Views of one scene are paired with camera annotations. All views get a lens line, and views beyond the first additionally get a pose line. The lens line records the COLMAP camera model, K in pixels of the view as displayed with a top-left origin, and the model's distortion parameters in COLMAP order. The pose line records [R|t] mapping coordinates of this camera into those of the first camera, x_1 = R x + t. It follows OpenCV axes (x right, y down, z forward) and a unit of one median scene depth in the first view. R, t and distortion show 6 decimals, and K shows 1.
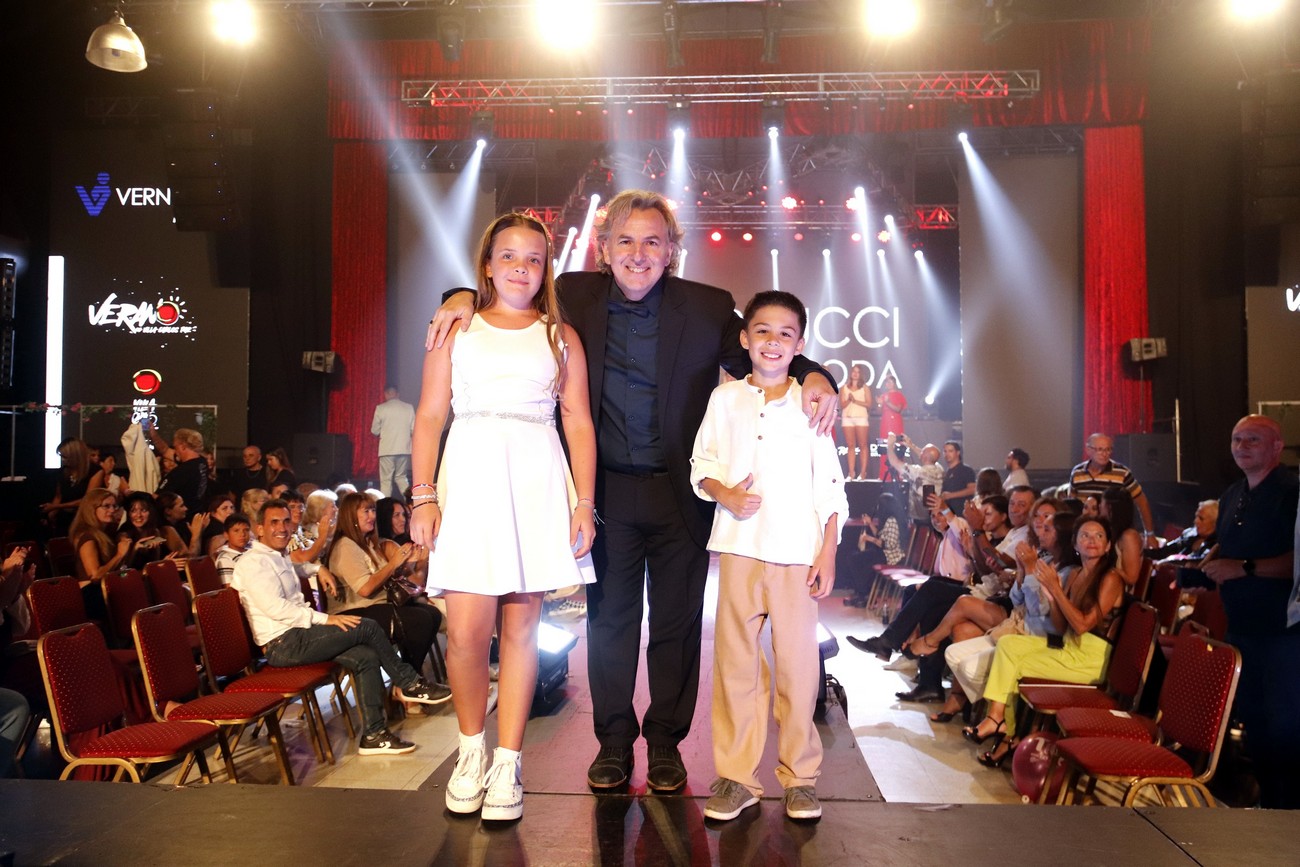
lens RADIAL K [[1075.2, 0, 645.2], [0, 1075.2, 436.1], [0, 0, 1]] dist [0.006853, 0.008032]
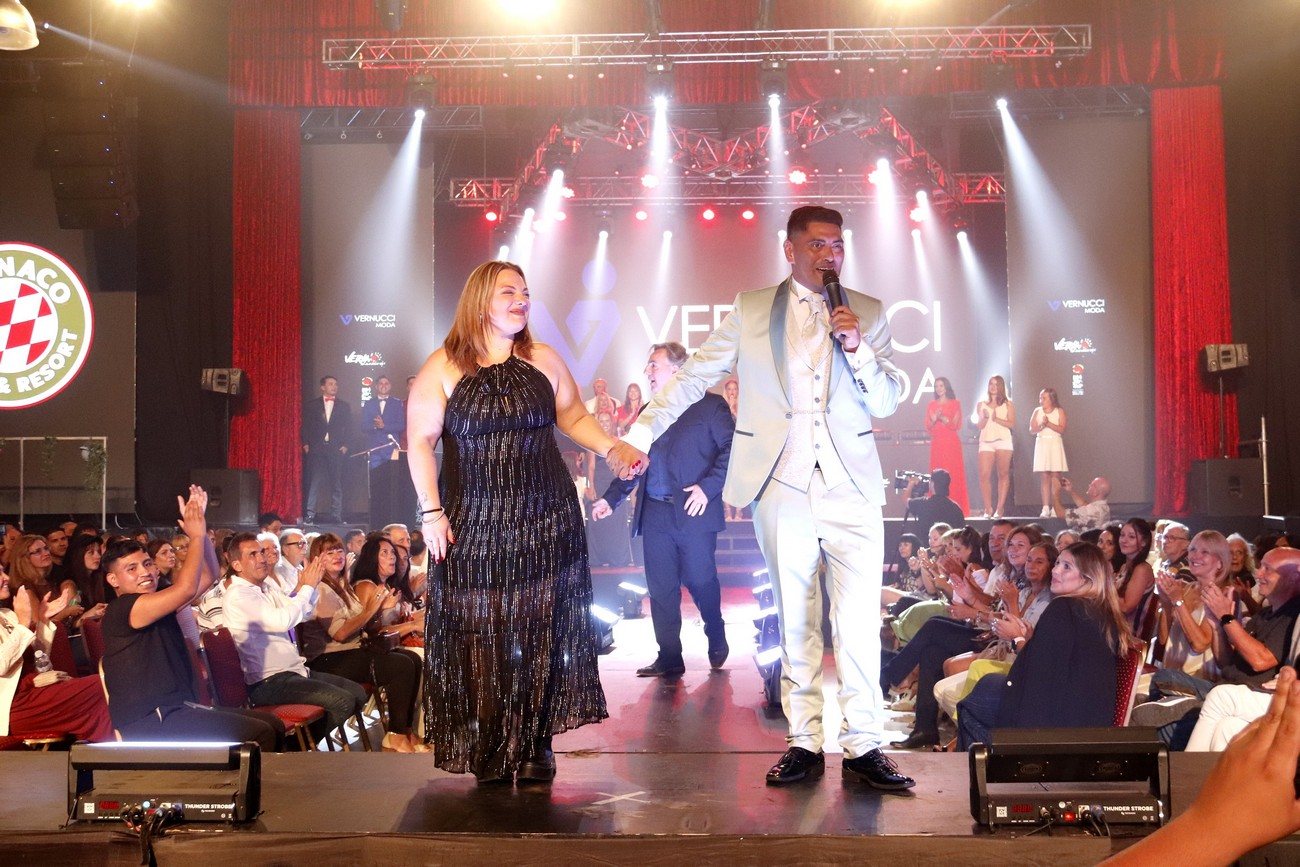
lens RADIAL K [[1502.0, 0, 650.1], [0, 1502.0, 445.6], [0, 0, 1]] dist [0.015122, 0.013541]
pose [[0.999705, -0.010631, 0.021823, -0.004323], [0.010903, 0.999864, -0.012374, -0.002712], [-0.021689, 0.012608, 0.999685, -0.146287]]
